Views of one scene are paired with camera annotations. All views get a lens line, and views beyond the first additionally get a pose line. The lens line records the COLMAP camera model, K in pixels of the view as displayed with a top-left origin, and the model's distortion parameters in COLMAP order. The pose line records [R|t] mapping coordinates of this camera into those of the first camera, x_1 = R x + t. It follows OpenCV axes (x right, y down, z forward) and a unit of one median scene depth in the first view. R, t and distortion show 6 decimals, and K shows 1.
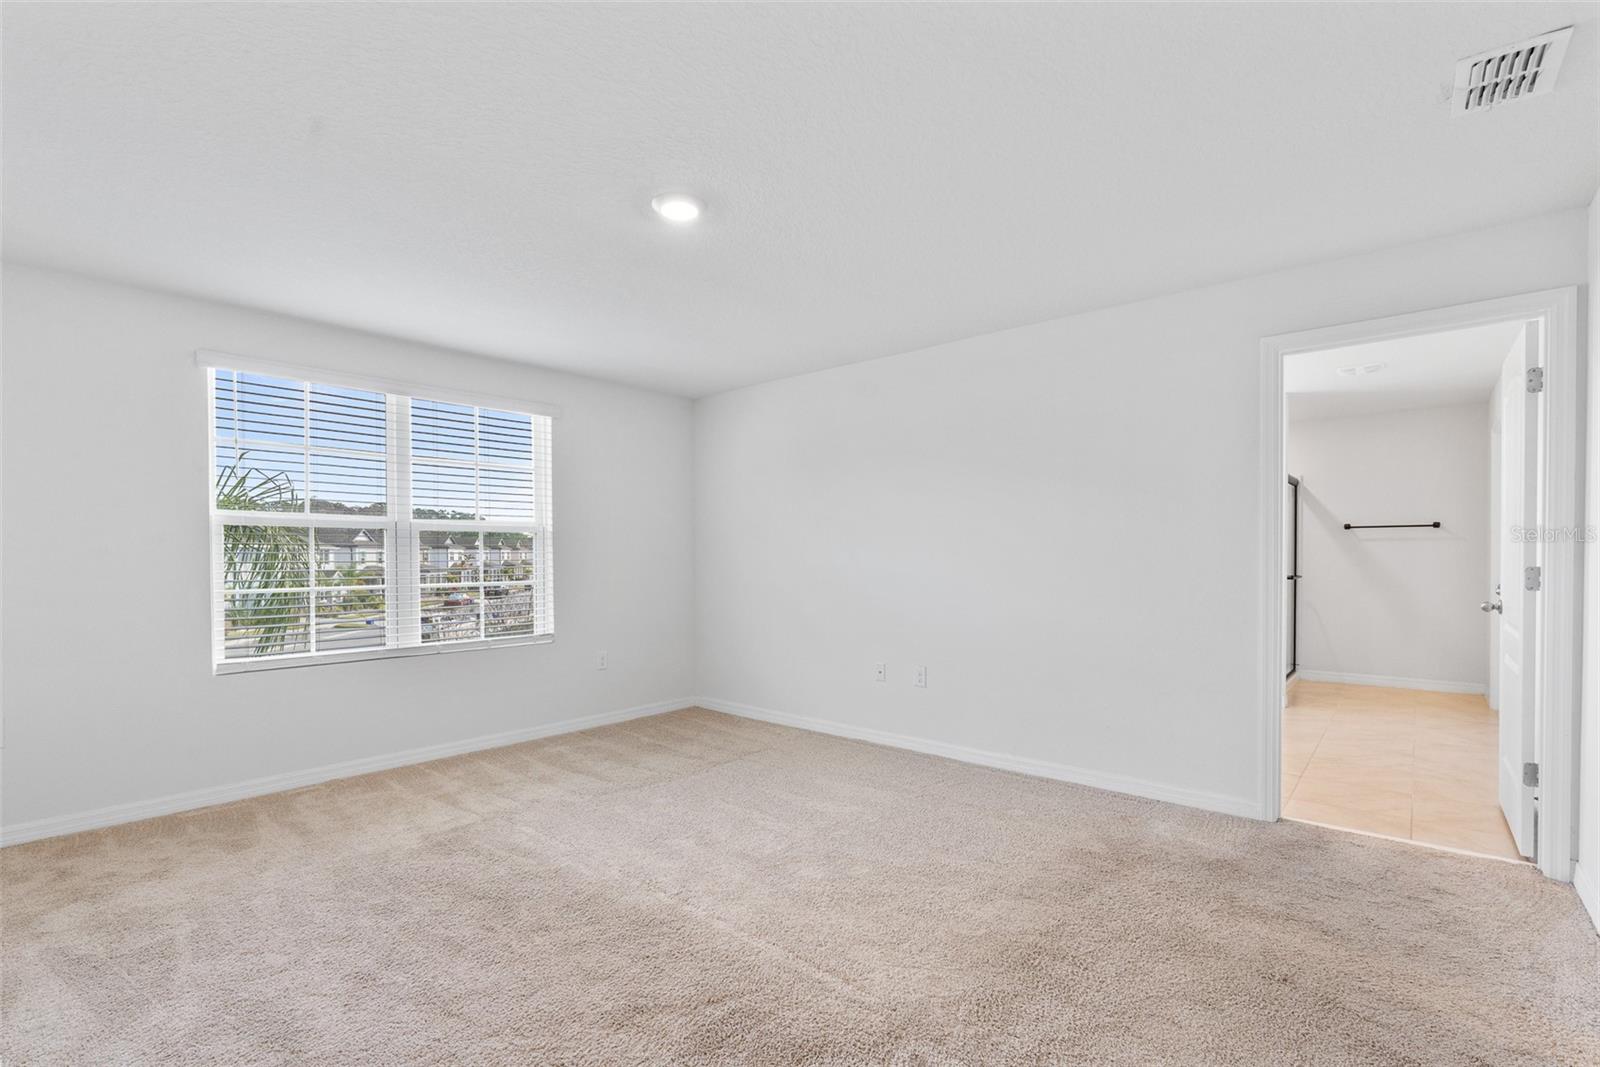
lens RADIAL K [[714.5, 0, 800.4], [0, 714.5, 564.4], [0, 0, 1]] dist [-0.000178, 0.000403]
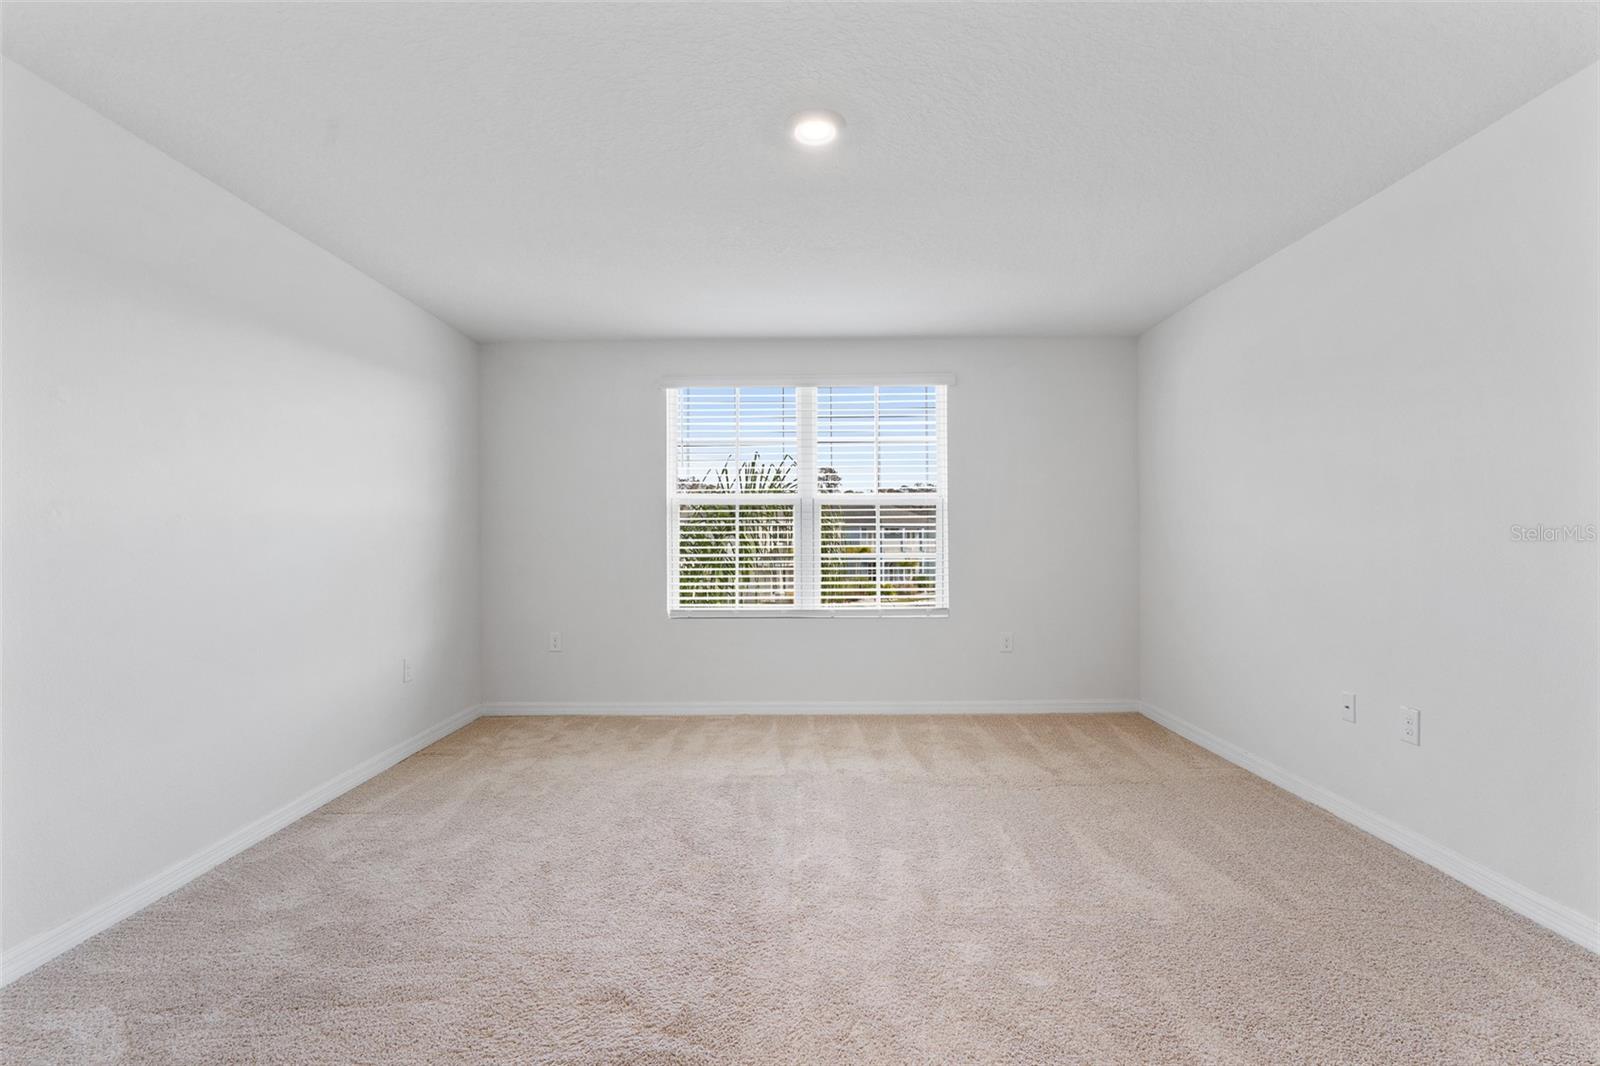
lens RADIAL K [[717.0, 0, 794.1], [0, 717.0, 533.2], [0, 0, 1]] dist [-0.005929, 0.000214]
pose [[0.667362, -0.003113, -0.744727, 0.329813], [-0.005013, 0.999950, -0.008671, 0.007106], [0.744717, 0.009520, 0.667313, 0.275439]]
